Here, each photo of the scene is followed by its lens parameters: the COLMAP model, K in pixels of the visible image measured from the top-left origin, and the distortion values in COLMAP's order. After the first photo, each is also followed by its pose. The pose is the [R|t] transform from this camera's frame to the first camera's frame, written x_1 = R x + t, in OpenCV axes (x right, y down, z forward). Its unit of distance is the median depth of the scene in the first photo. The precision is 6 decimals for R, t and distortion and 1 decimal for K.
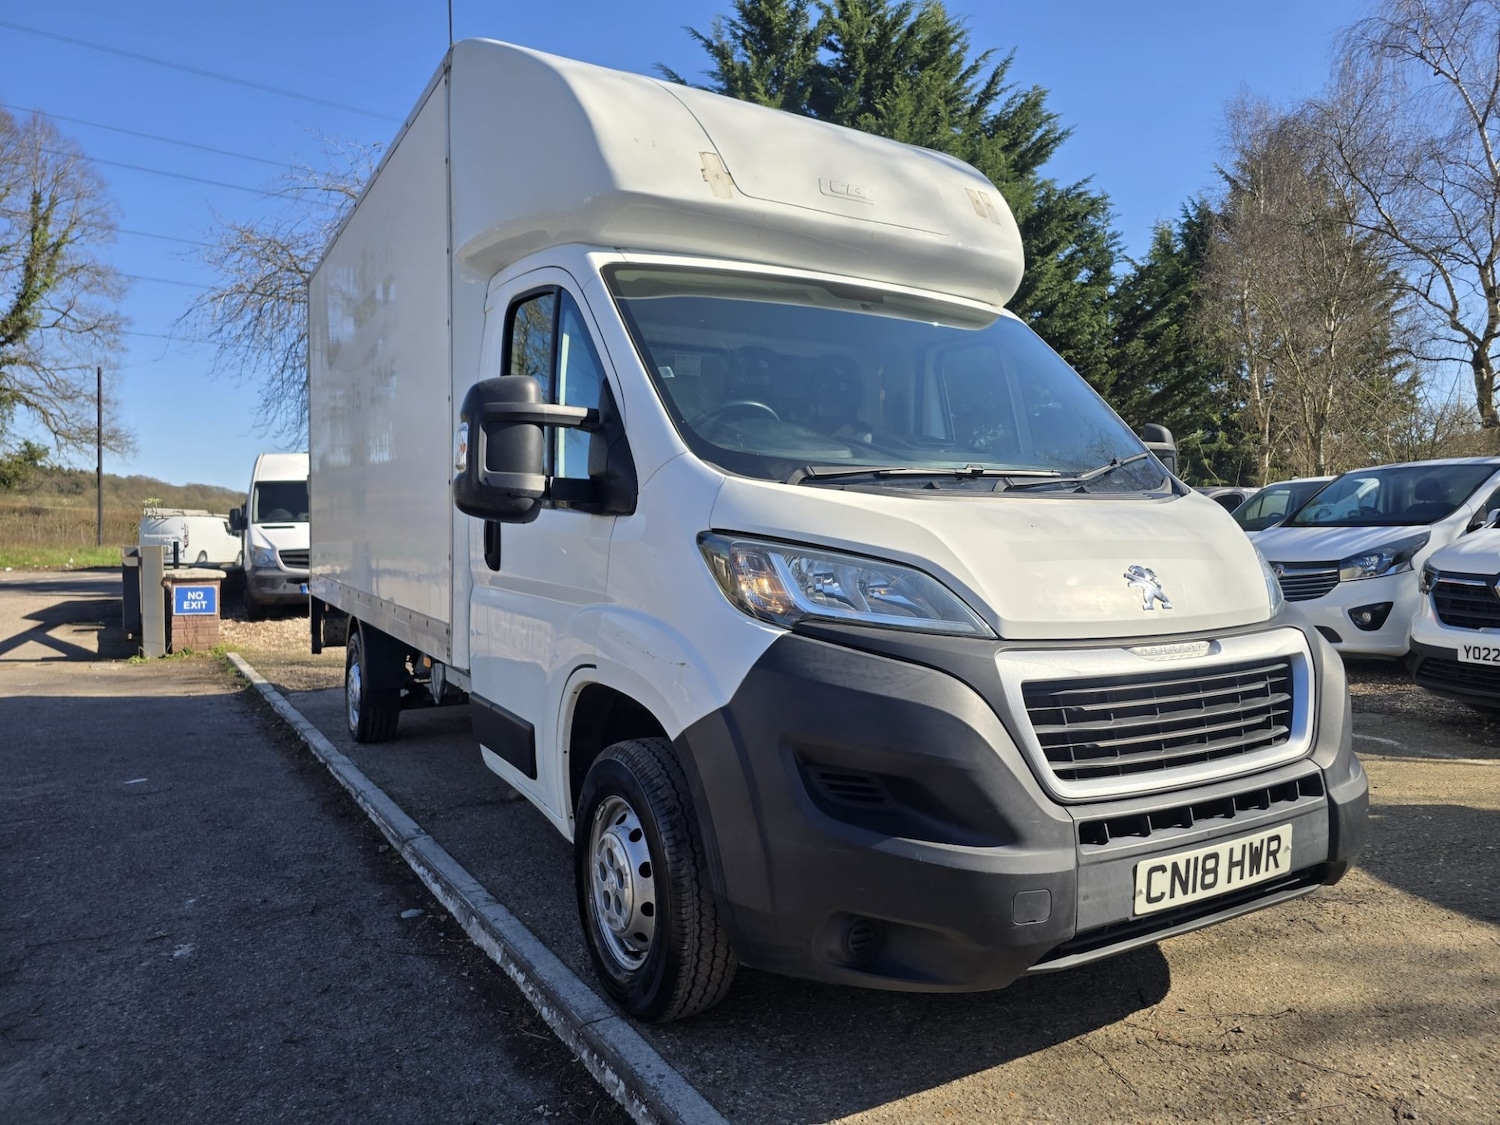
lens RADIAL K [[1018.1, 0, 750.0], [0, 1018.1, 562.5], [0, 0, 1]] dist [0.029307, -0.035146]
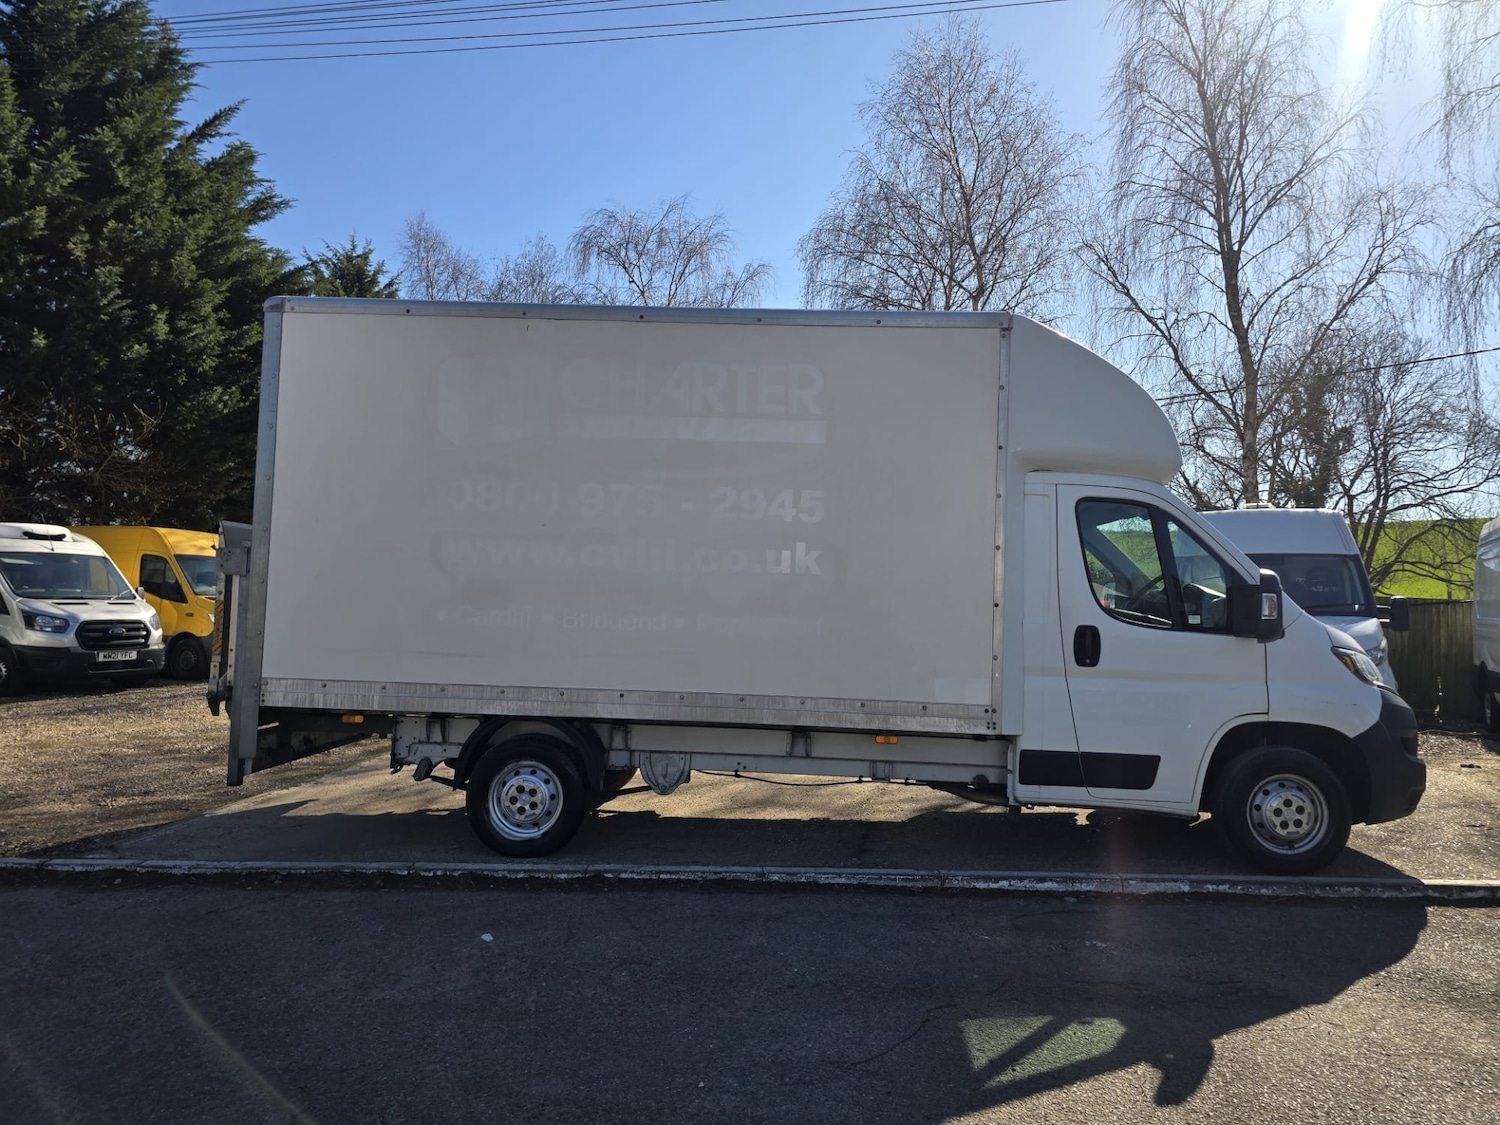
lens RADIAL K [[1020.7, 0, 754.0], [0, 1020.7, 565.4], [0, 0, 1]] dist [0.023636, -0.025067]
pose [[0.531447, 0.049233, 0.845659, -2.204388], [-0.001729, 0.998371, -0.057038, -0.068371], [-0.847090, 0.028851, 0.530667, 0.682847]]
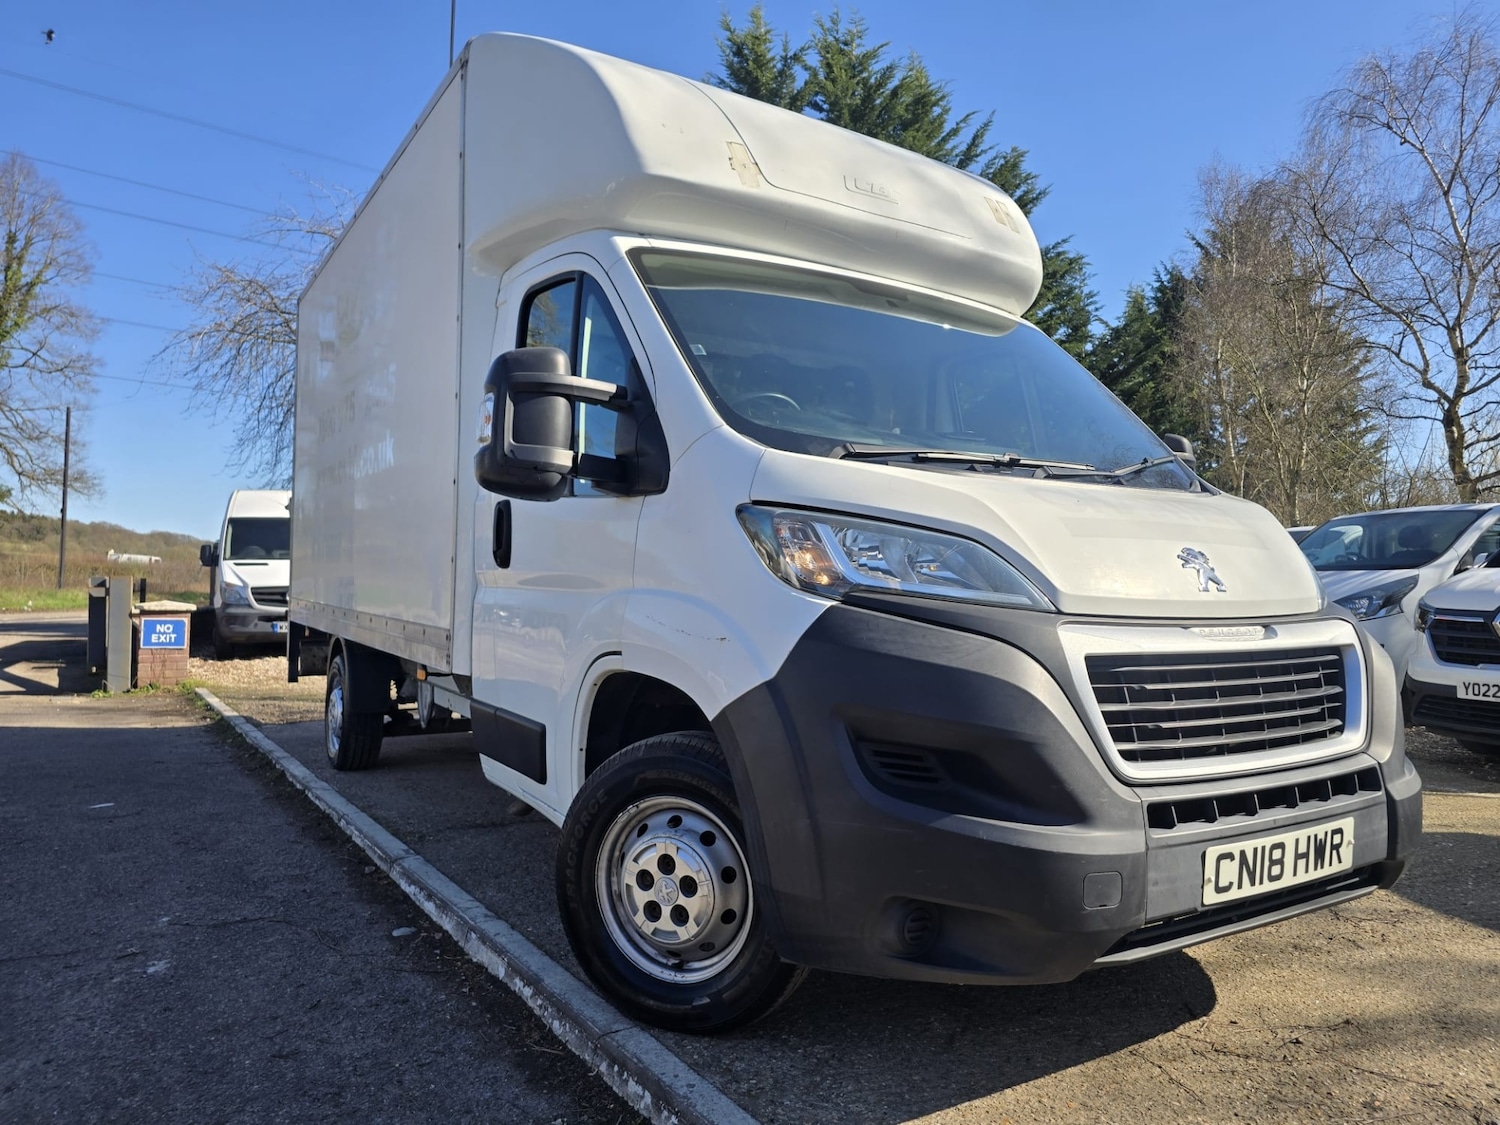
lens RADIAL K [[1020.7, 0, 754.0], [0, 1020.7, 565.4], [0, 0, 1]] dist [0.023636, -0.025067]
pose [[0.999454, 0.015166, 0.029339, -0.048397], [-0.013629, 0.998559, -0.051915, 0.059724], [-0.030084, 0.051486, 0.998220, 0.036544]]
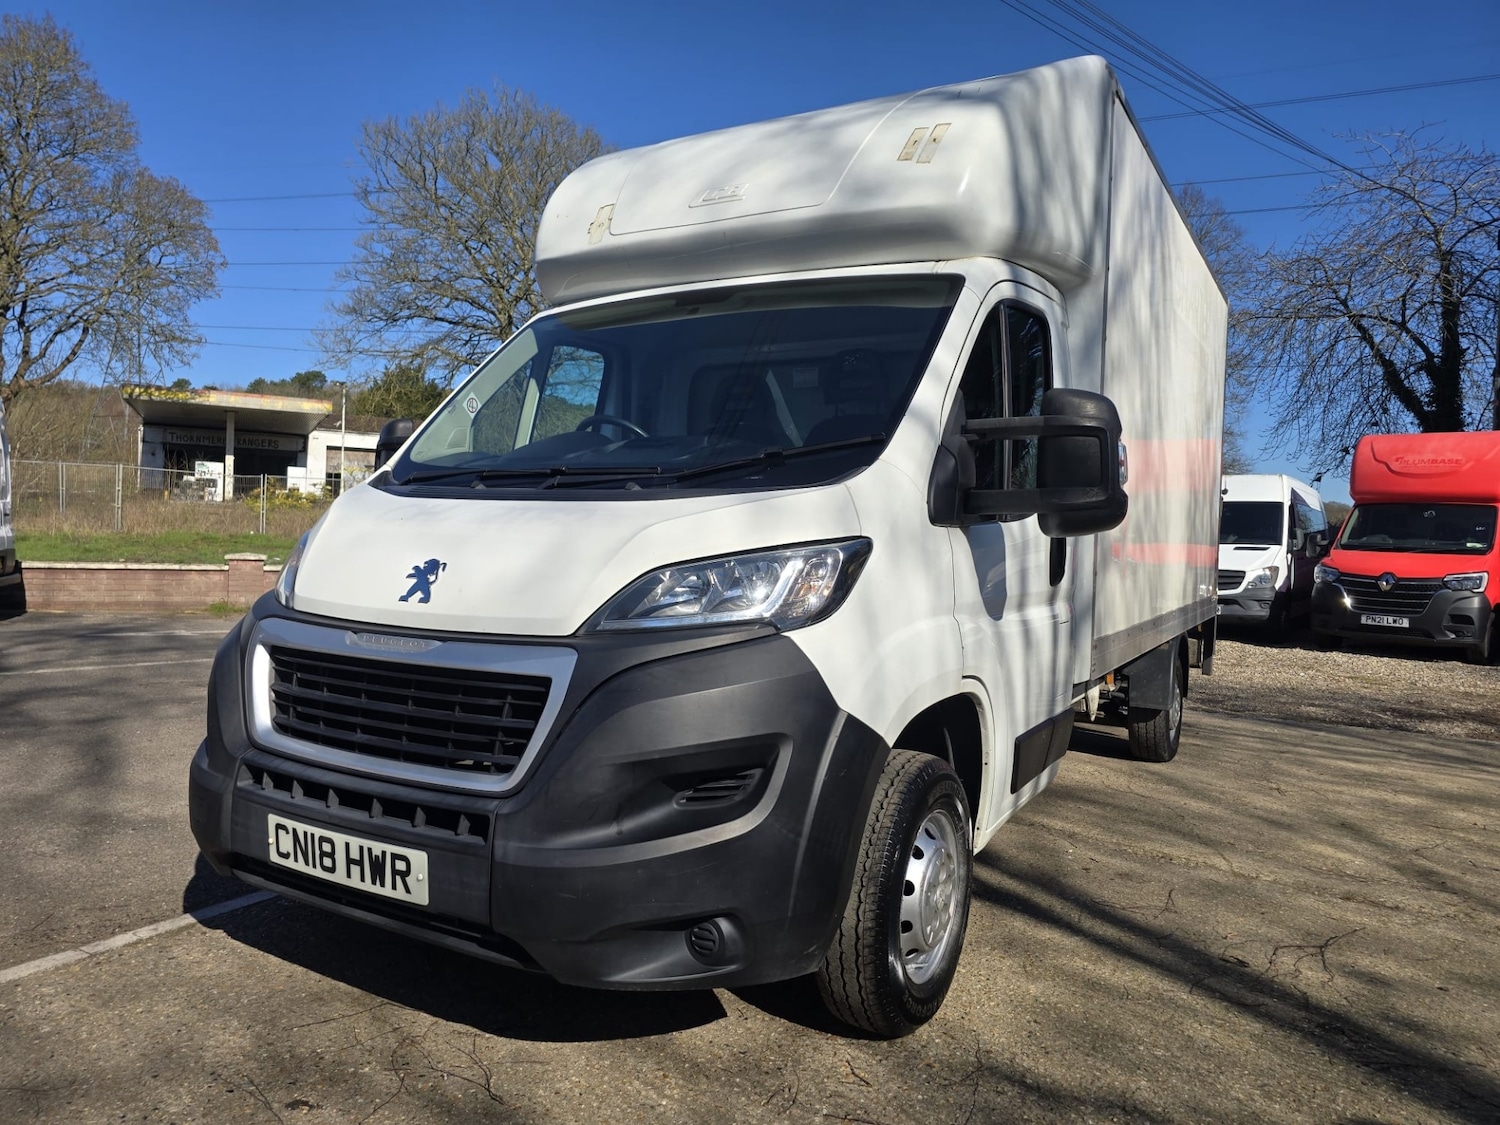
lens RADIAL K [[1018.1, 0, 750.0], [0, 1018.1, 562.5], [0, 0, 1]] dist [0.029307, -0.035146]
pose [[0.490107, 0.039846, -0.870751, 1.106428], [-0.061395, 0.998052, 0.011115, -0.019330], [0.869497, 0.048012, 0.491599, 0.613644]]
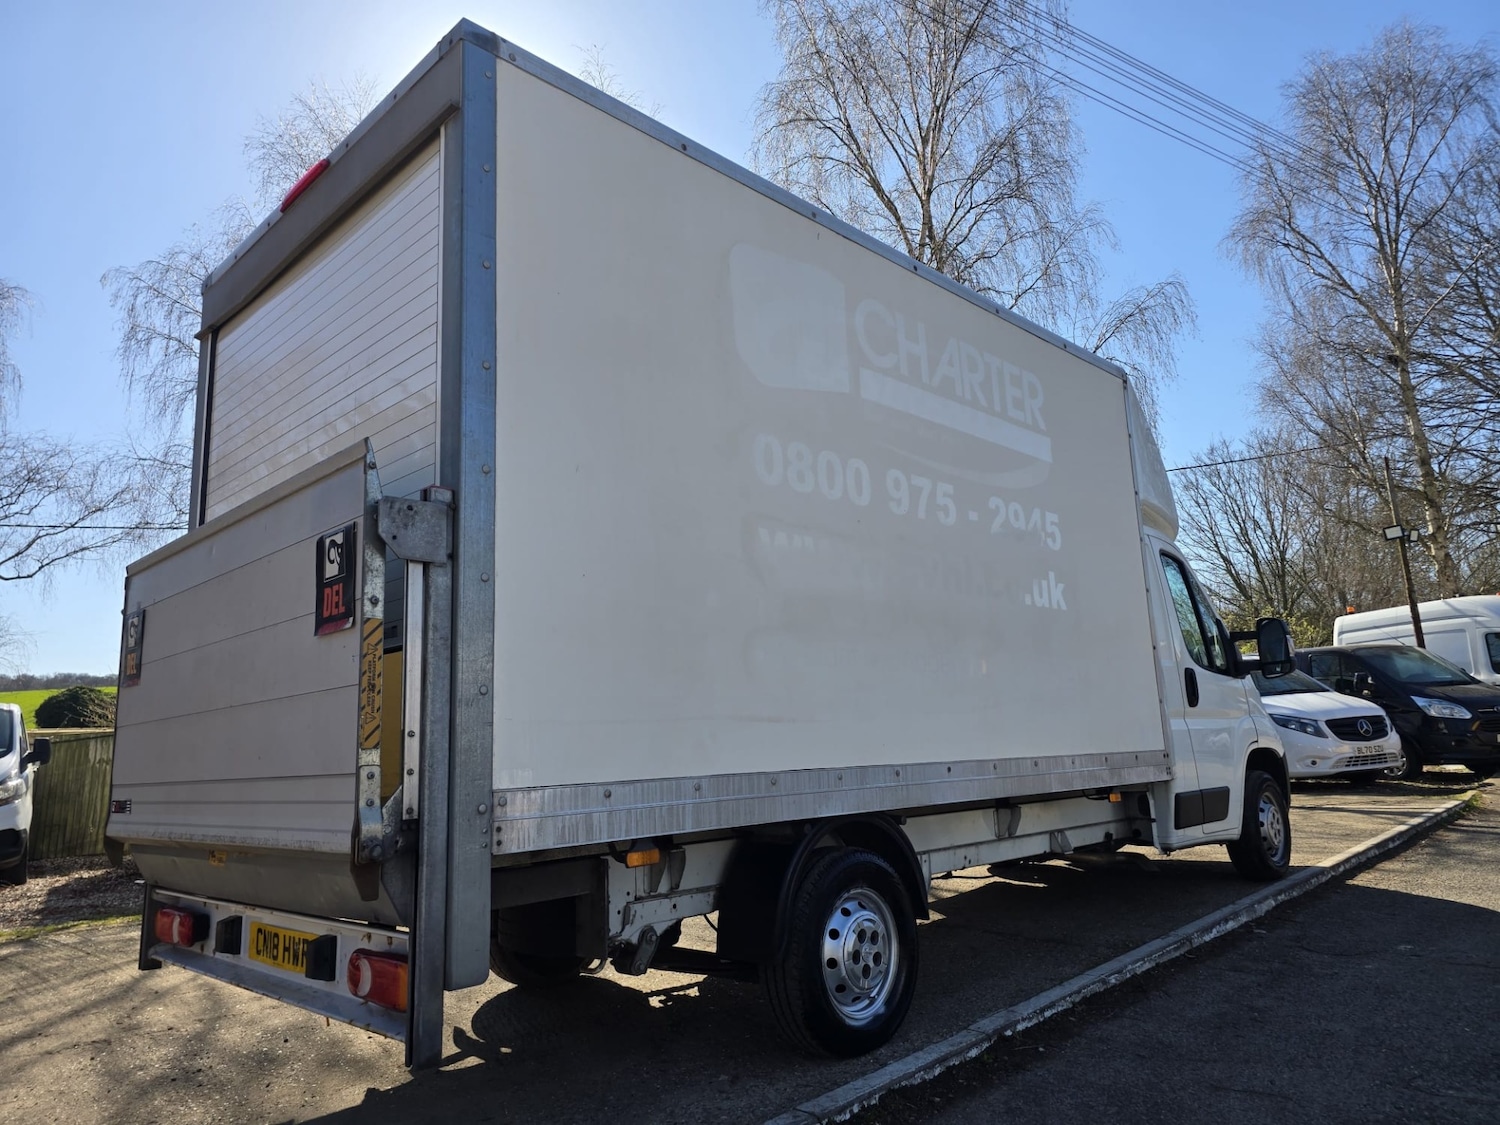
lens RADIAL K [[1020.7, 0, 754.0], [0, 1020.7, 565.4], [0, 0, 1]] dist [0.023636, -0.025067]
pose [[-0.270652, 0.185320, 0.944671, -1.967951], [0.077081, 0.982317, -0.170622, 0.011330], [-0.959586, 0.026637, -0.280151, 2.511603]]
